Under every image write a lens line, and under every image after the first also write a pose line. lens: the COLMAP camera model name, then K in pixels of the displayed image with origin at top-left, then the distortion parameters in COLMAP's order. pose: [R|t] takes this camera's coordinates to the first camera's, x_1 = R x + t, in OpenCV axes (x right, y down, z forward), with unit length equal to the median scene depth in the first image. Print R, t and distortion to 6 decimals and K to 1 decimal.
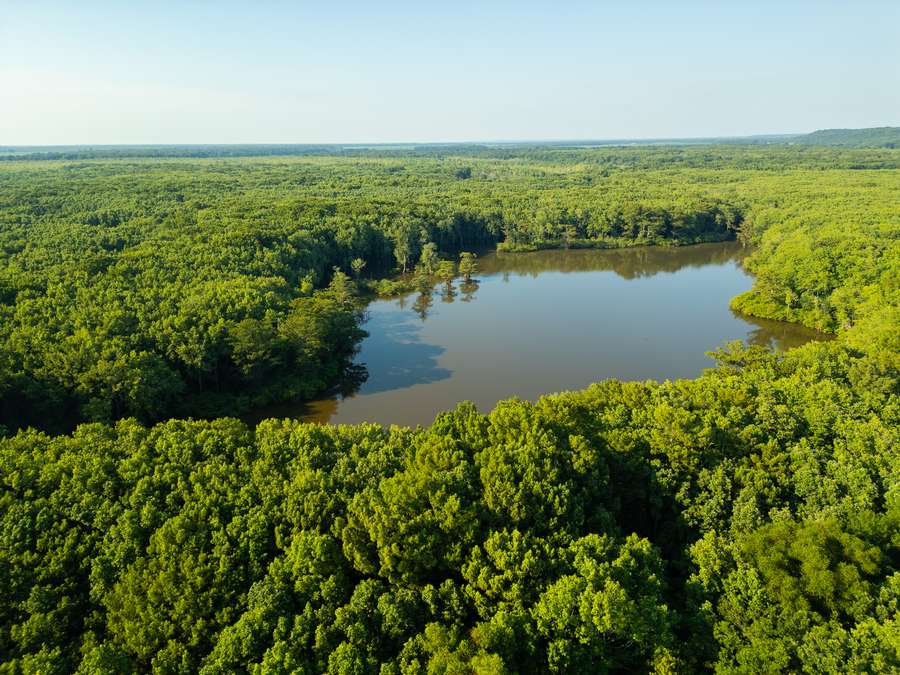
lens RADIAL K [[630.8, 0, 450.0], [0, 630.8, 339.0], [0, 0, 1]] dist [0.078181, -0.079471]
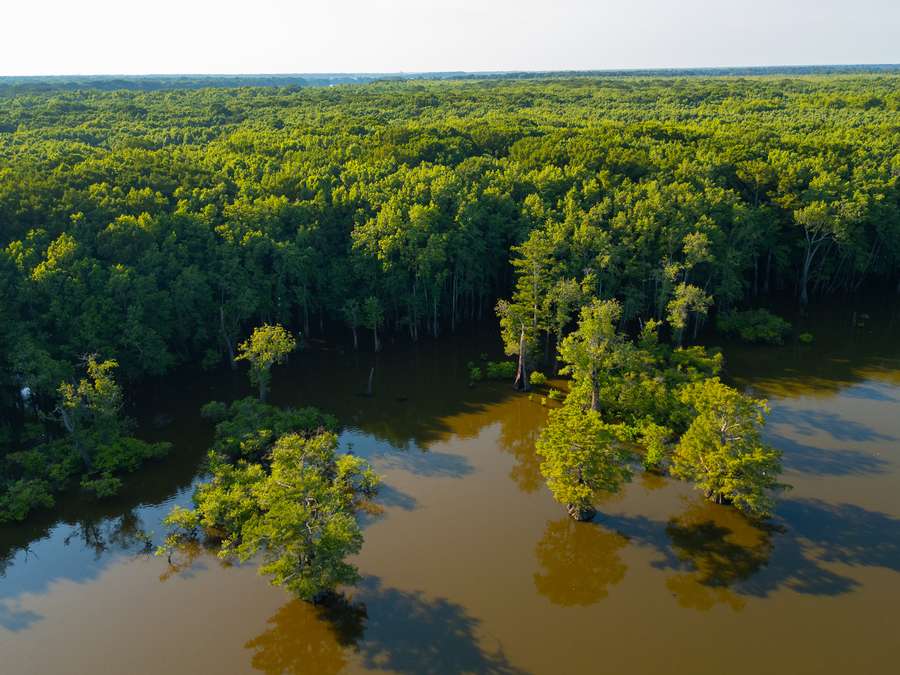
lens RADIAL K [[763.6, 0, 453.9], [0, 763.6, 339.3], [0, 0, 1]] dist [0.086447, -0.101358]
pose [[0.775187, 0.211473, -0.595286, 0.080331], [-0.187066, 0.976887, 0.103437, -0.126124], [0.603400, 0.031175, 0.796829, 0.589387]]
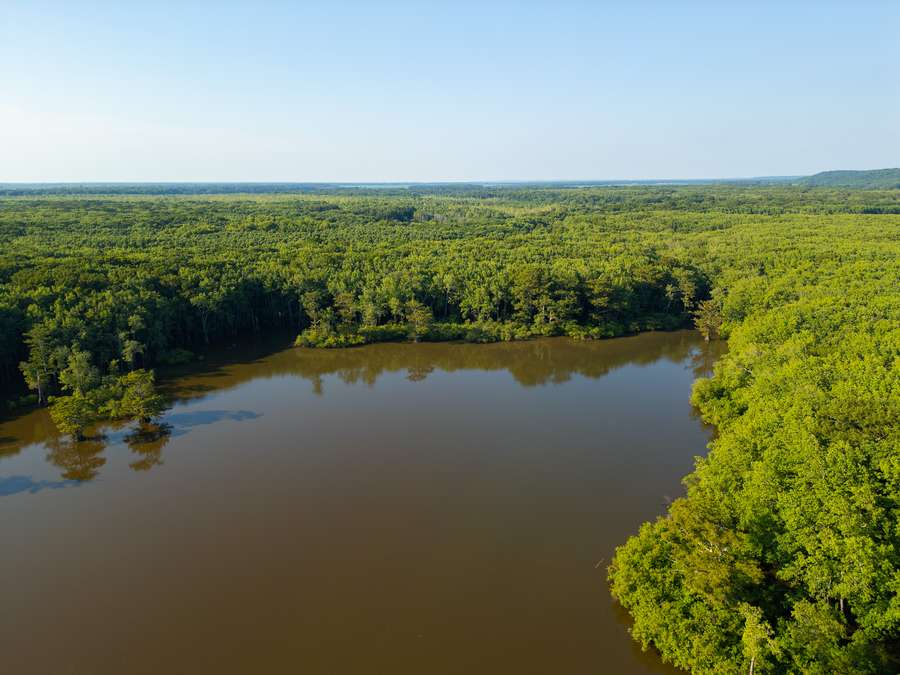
lens RADIAL K [[630.8, 0, 450.0], [0, 630.8, 339.0], [0, 0, 1]] dist [0.078181, -0.079471]
pose [[0.999894, 0.009222, -0.011253, 0.219965], [-0.009855, 0.998296, -0.057520, -0.108283], [0.010703, 0.057625, 0.998281, 0.388443]]
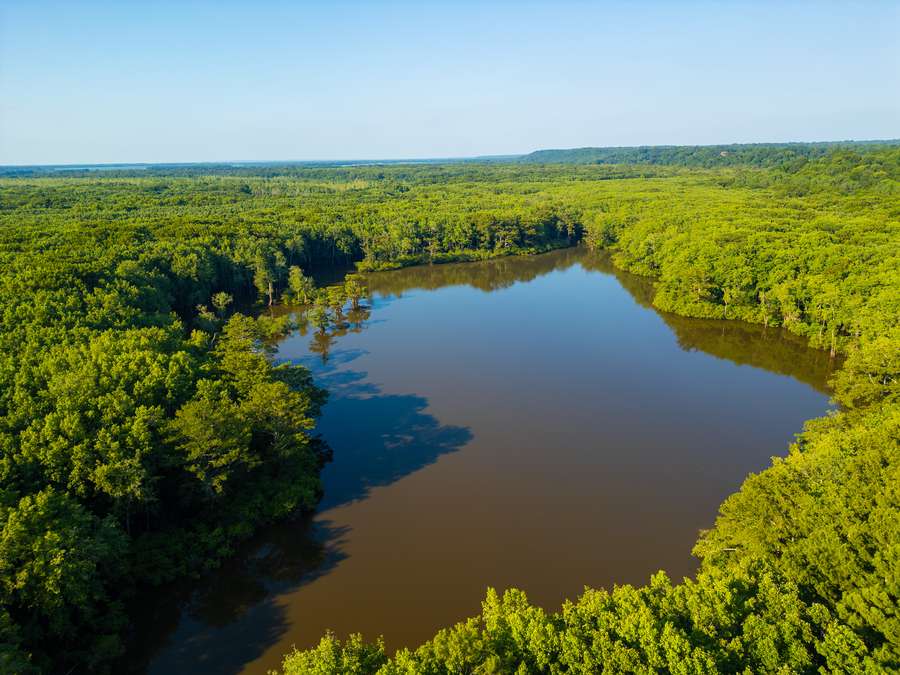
lens RADIAL K [[630.2, 0, 453.1], [0, 630.2, 335.8], [0, 0, 1]] dist [0.100306, -0.133249]
pose [[0.925115, -0.108241, 0.363932, -0.129084], [0.120636, 0.992631, -0.011428, -0.024356], [-0.360013, 0.054476, 0.931355, 0.137696]]
